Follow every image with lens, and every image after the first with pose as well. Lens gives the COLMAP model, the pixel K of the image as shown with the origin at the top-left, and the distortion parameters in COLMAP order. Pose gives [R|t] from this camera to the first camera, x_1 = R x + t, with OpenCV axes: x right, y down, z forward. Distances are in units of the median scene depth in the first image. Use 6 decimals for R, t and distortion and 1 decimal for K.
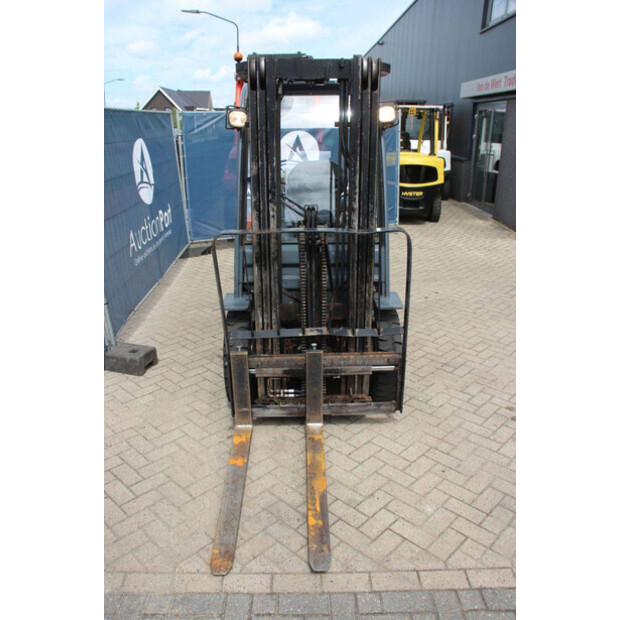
lens RADIAL K [[525.2, 0, 310.3], [0, 525.2, 310.6], [0, 0, 1]] dist [-0.030220, 0.003067]
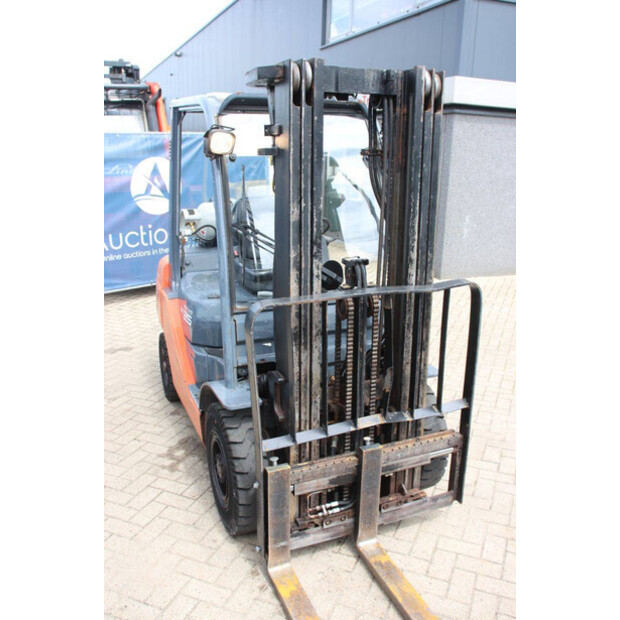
lens RADIAL K [[597.4, 0, 326.0], [0, 597.4, 335.5], [0, 0, 1]] dist [-0.005787, 0.000000]
pose [[0.923153, -0.102621, 0.370483, -0.351748], [0.117085, 0.992982, -0.016698, -0.075846], [-0.366169, 0.058793, 0.928689, 0.207144]]
